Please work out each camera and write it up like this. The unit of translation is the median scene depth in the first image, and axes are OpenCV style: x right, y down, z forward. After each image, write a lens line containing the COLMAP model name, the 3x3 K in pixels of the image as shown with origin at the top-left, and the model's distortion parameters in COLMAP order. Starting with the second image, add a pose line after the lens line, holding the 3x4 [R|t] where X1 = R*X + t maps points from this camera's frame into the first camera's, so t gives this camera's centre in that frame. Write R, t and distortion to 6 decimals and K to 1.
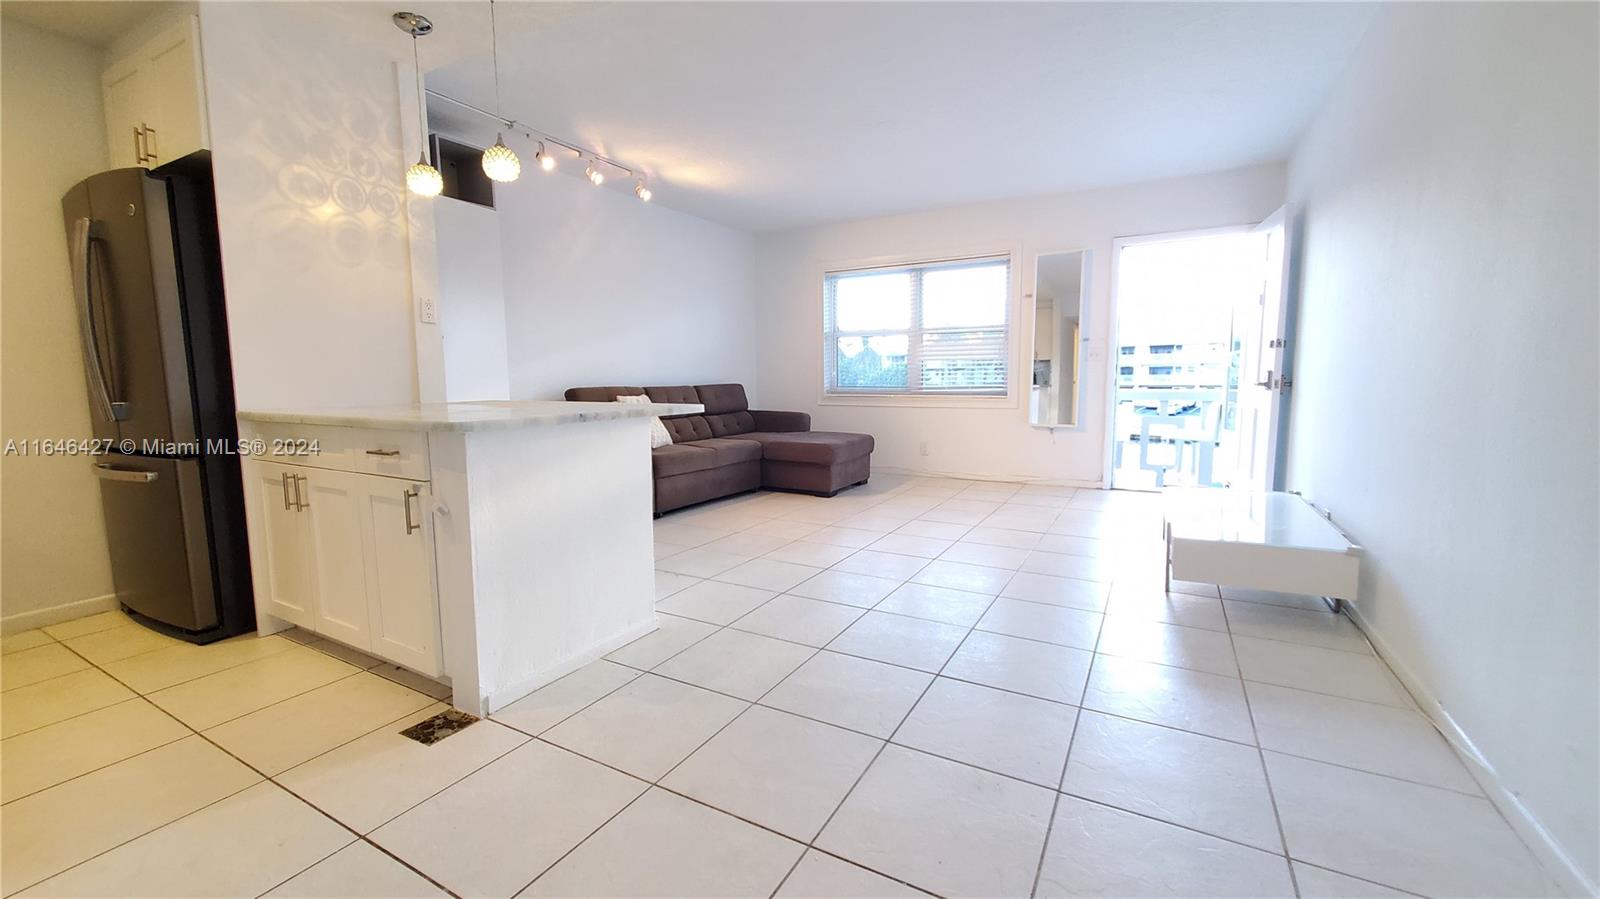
lens RADIAL K [[632.0, 0, 809.3], [0, 632.0, 442.6], [0, 0, 1]] dist [0.009630, -0.002657]
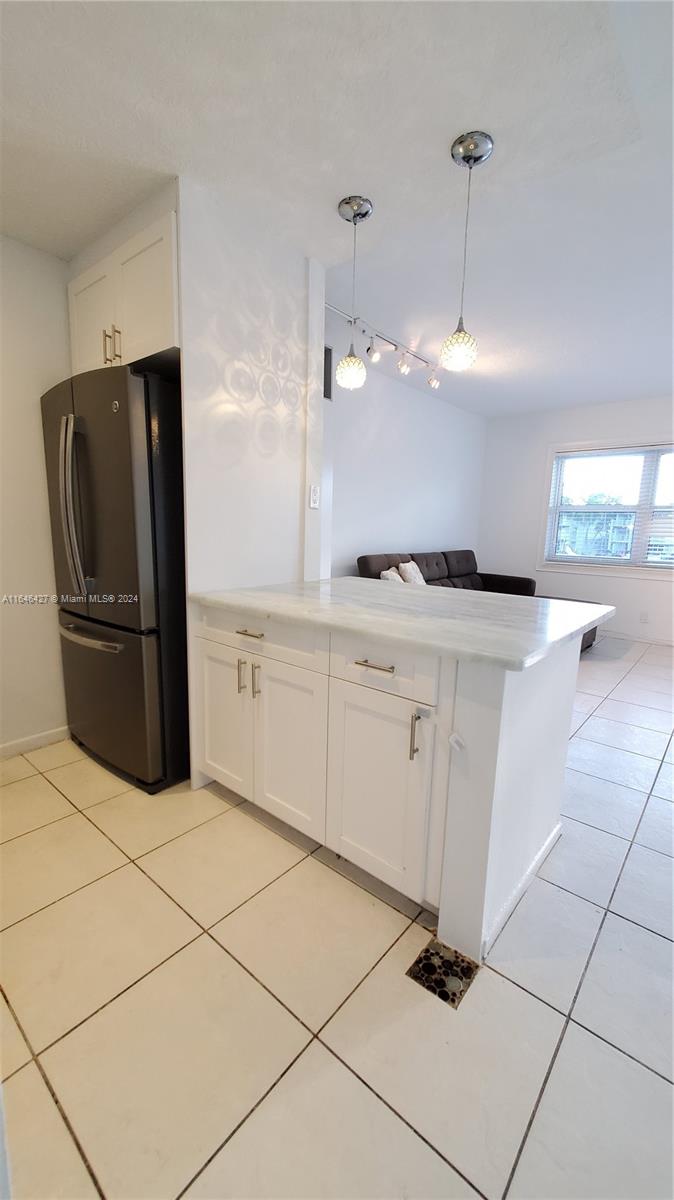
lens RADIAL K [[474.0, 0, 342.1], [0, 474.0, 606.9], [0, 0, 1]] dist [0.009630, -0.002657]
pose [[0.981699, 0.063548, -0.179525, -0.445444], [-0.052167, 0.996360, 0.067426, -0.087140], [0.183156, -0.056826, 0.981440, 0.221939]]
